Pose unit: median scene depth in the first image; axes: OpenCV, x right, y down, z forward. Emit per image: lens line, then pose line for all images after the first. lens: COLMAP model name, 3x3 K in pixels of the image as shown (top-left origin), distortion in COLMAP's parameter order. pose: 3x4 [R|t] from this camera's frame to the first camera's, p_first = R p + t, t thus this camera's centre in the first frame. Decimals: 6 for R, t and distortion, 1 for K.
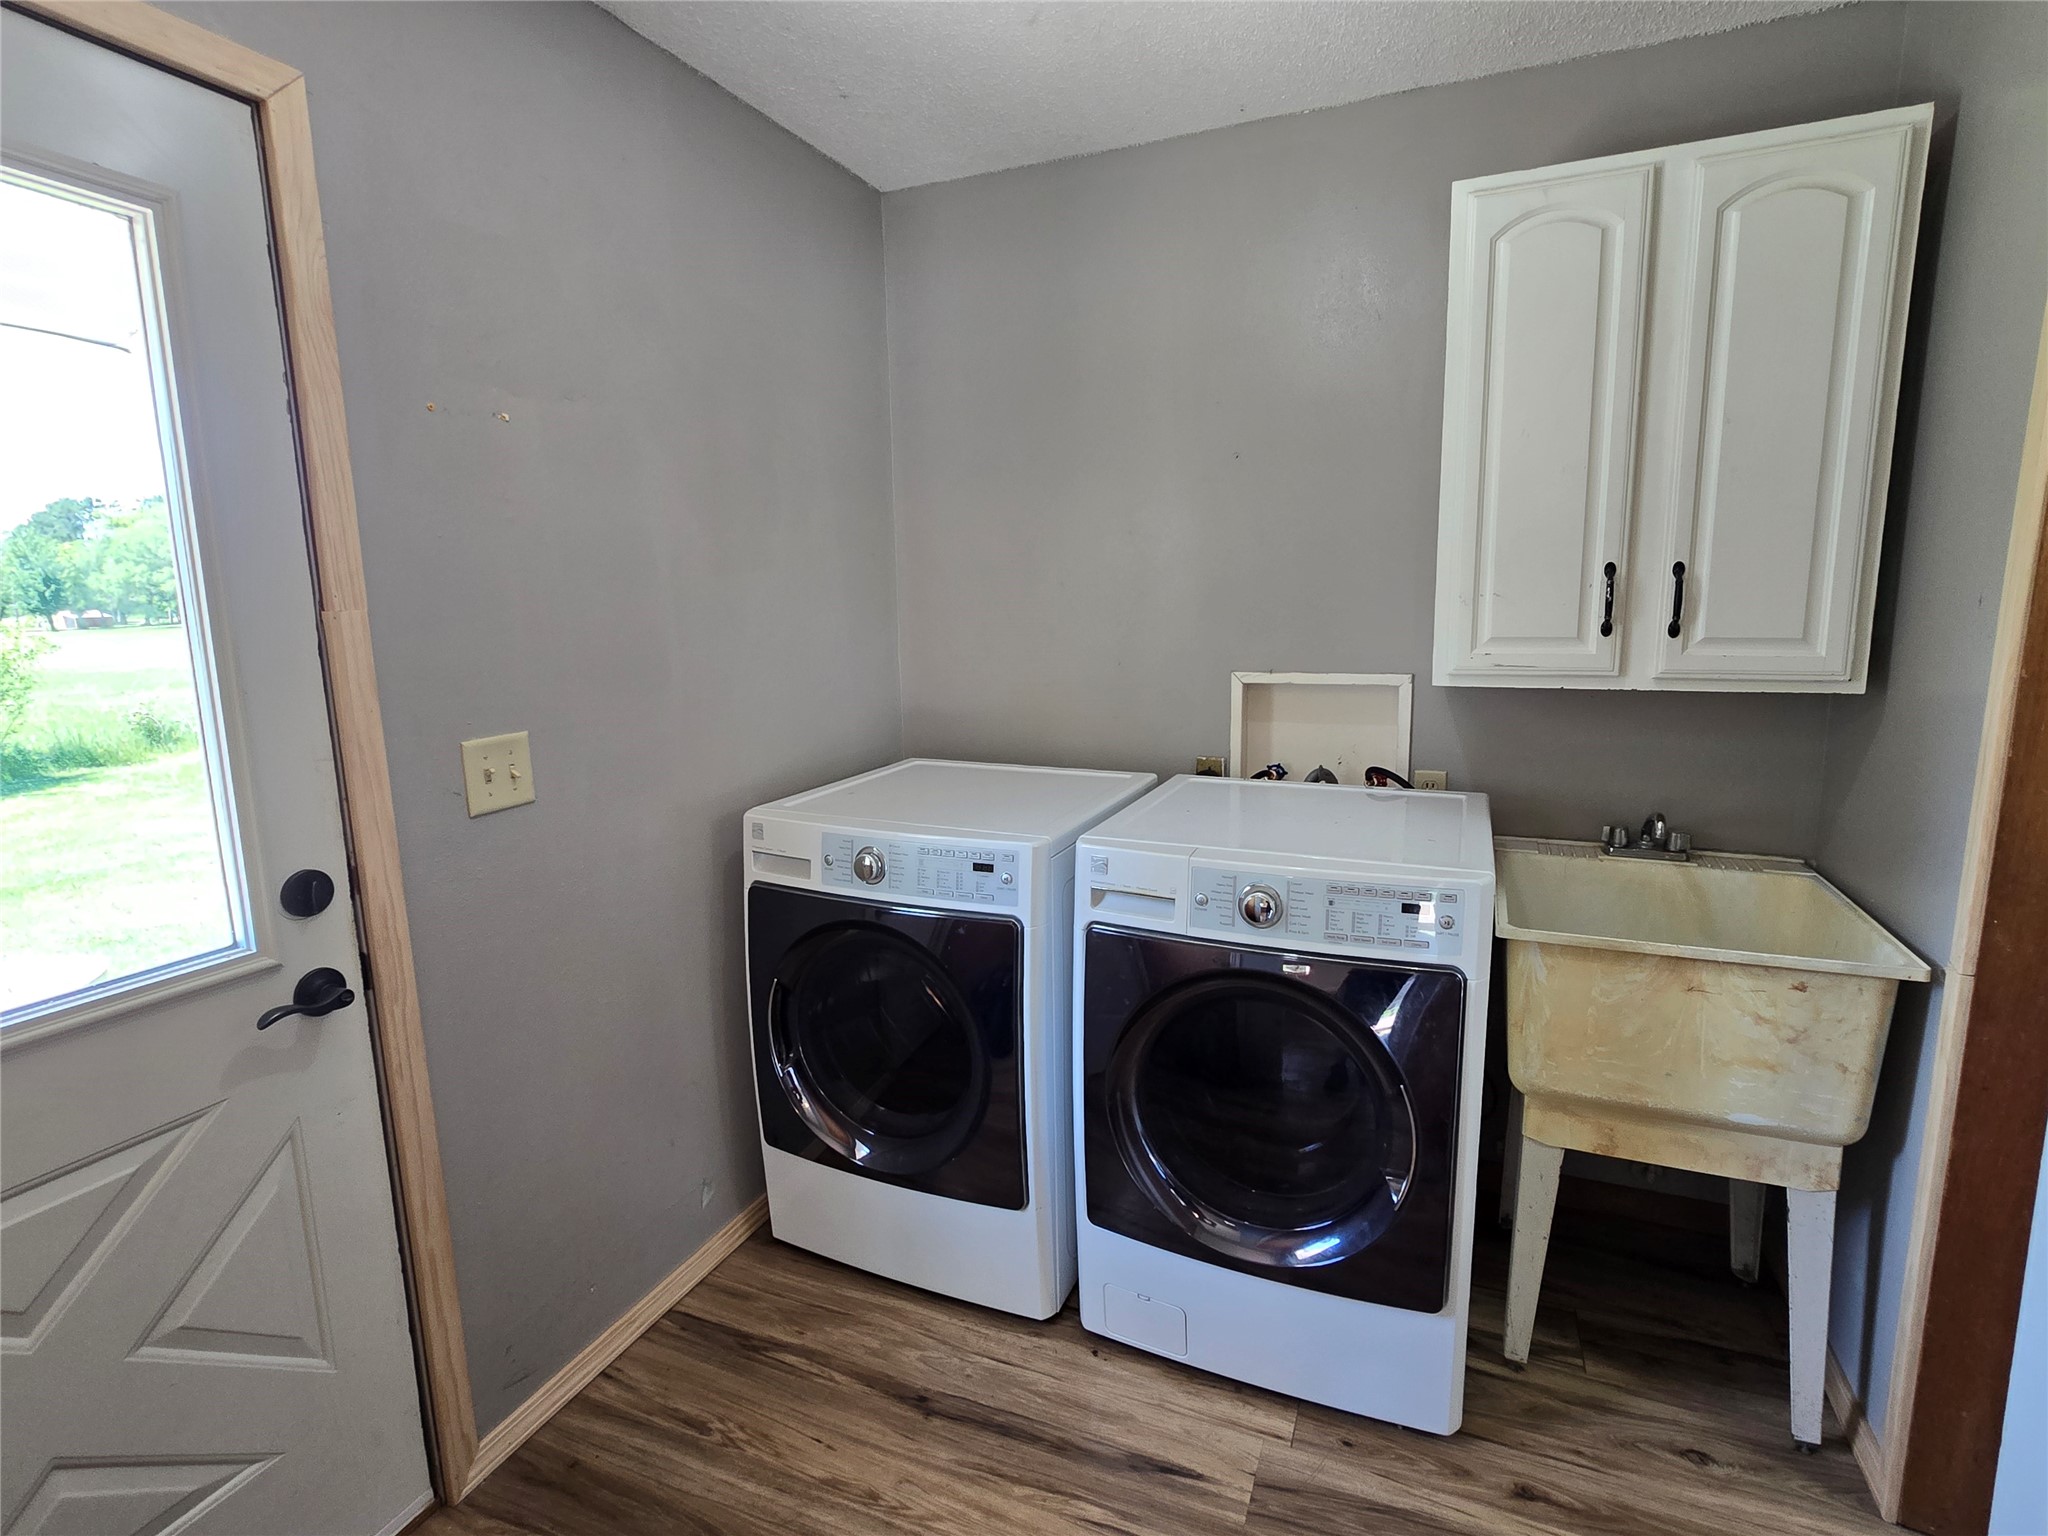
lens RADIAL K [[990.8, 0, 1043.7], [0, 990.8, 751.9], [0, 0, 1]] dist [-0.006086, 0.000130]
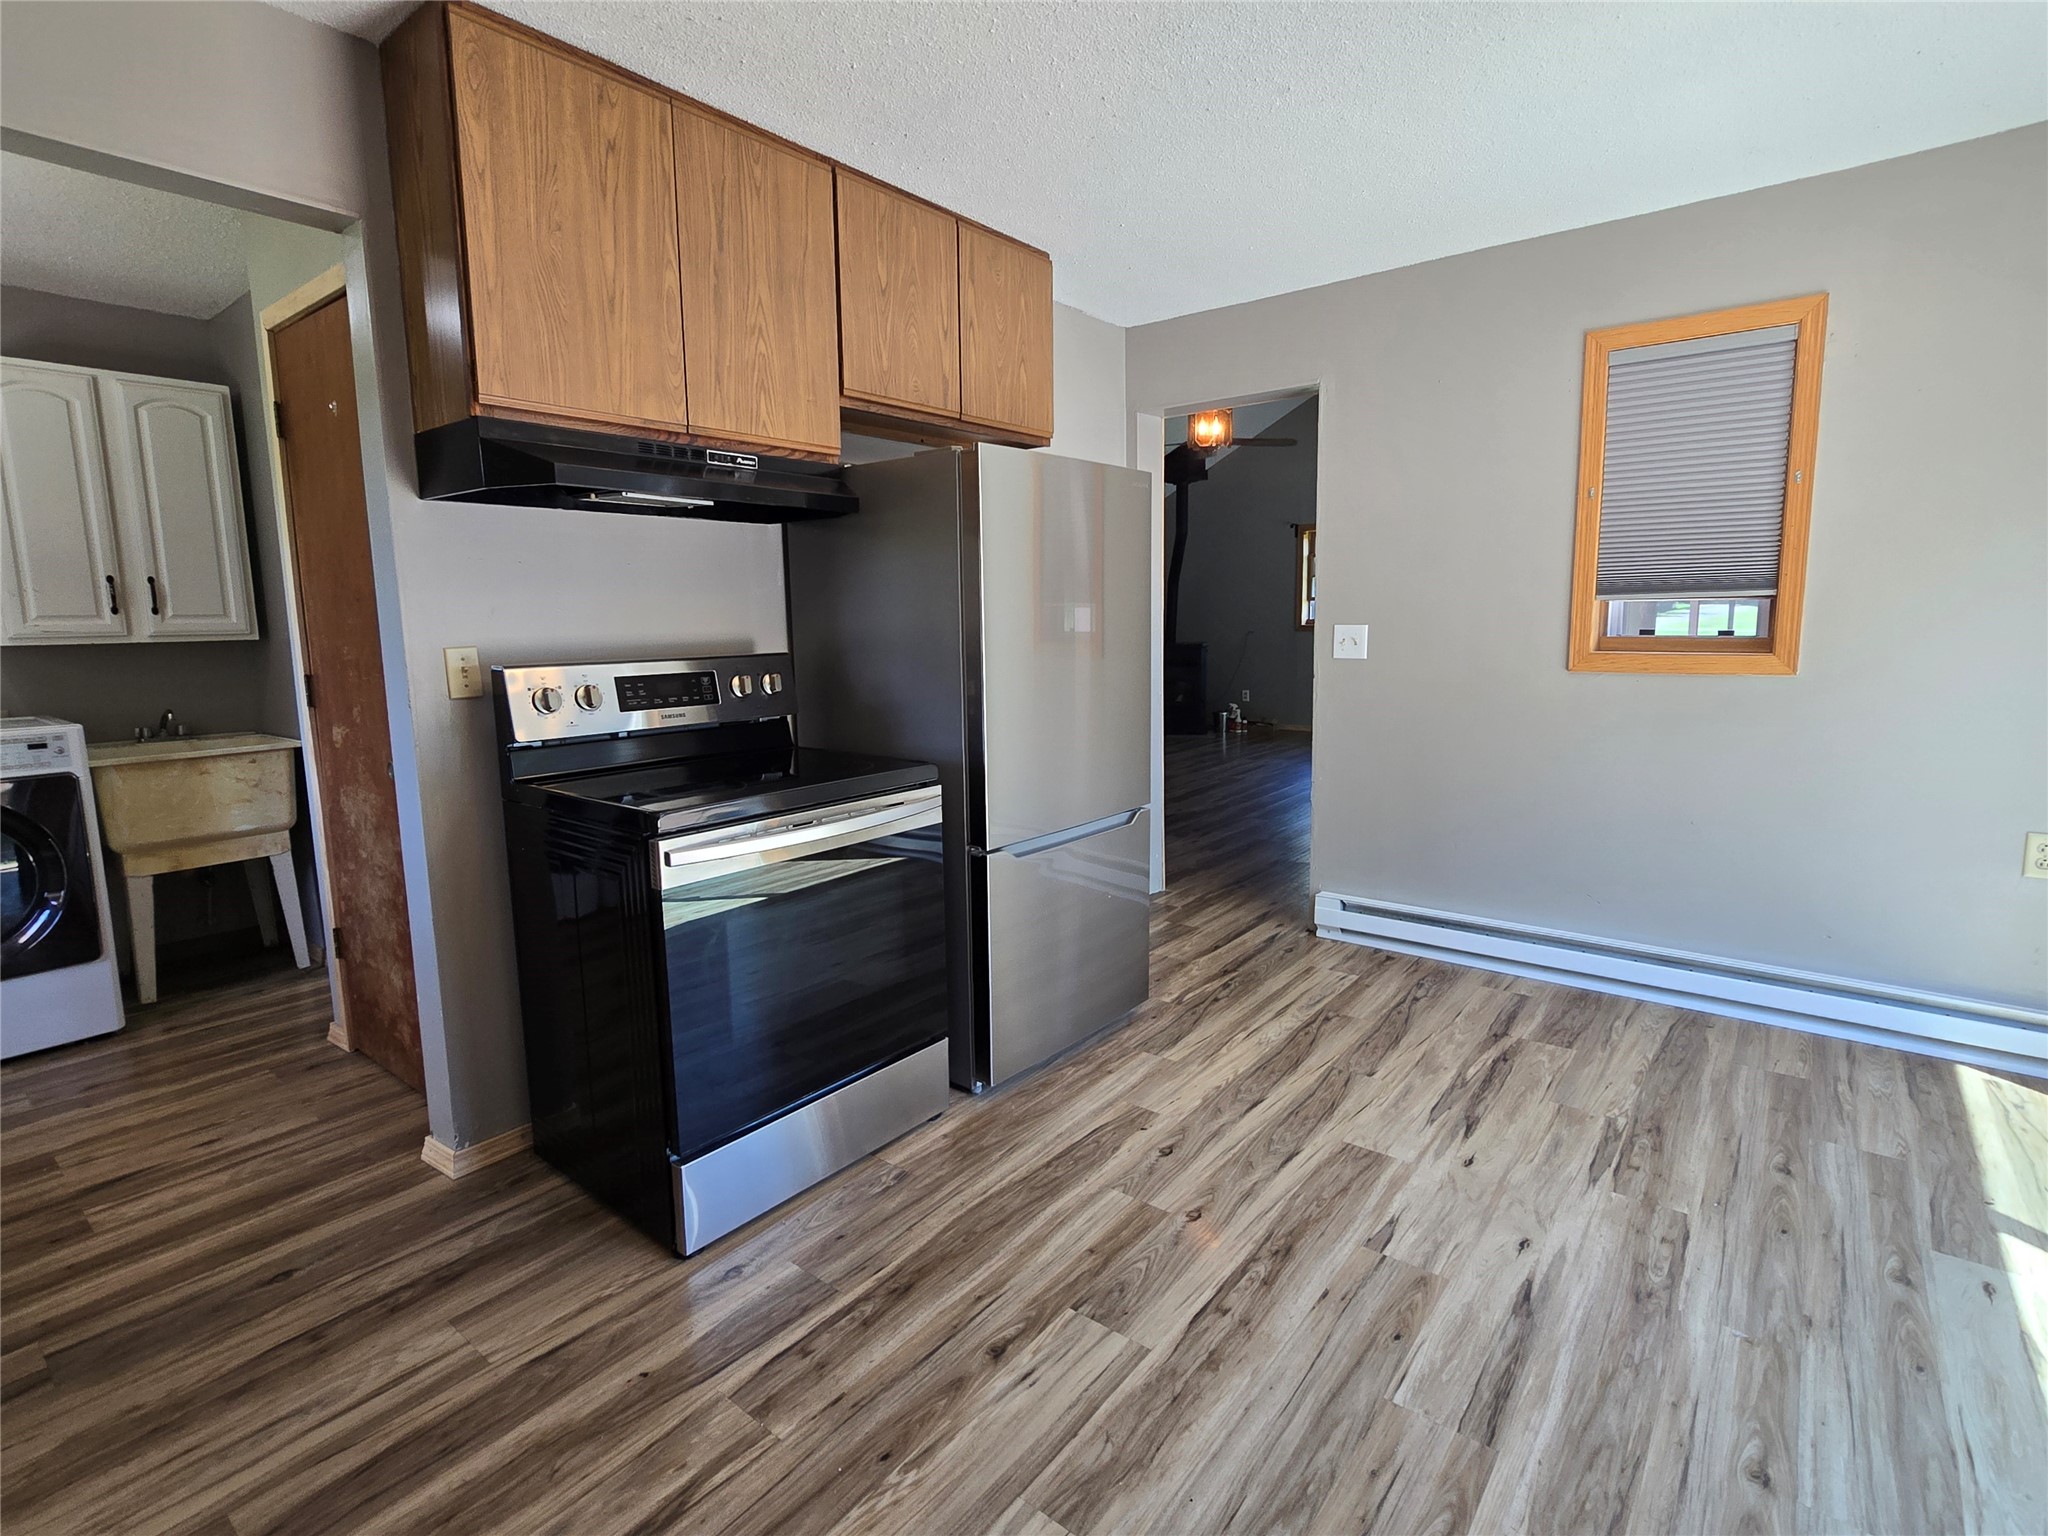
lens RADIAL K [[990.8, 0, 1043.7], [0, 990.8, 751.9], [0, 0, 1]] dist [-0.006086, 0.000130]
pose [[0.266288, -0.113337, 0.957207, -0.840501], [0.167049, 0.983462, 0.069974, 0.325742], [-0.949308, 0.141268, 0.280817, -1.248193]]
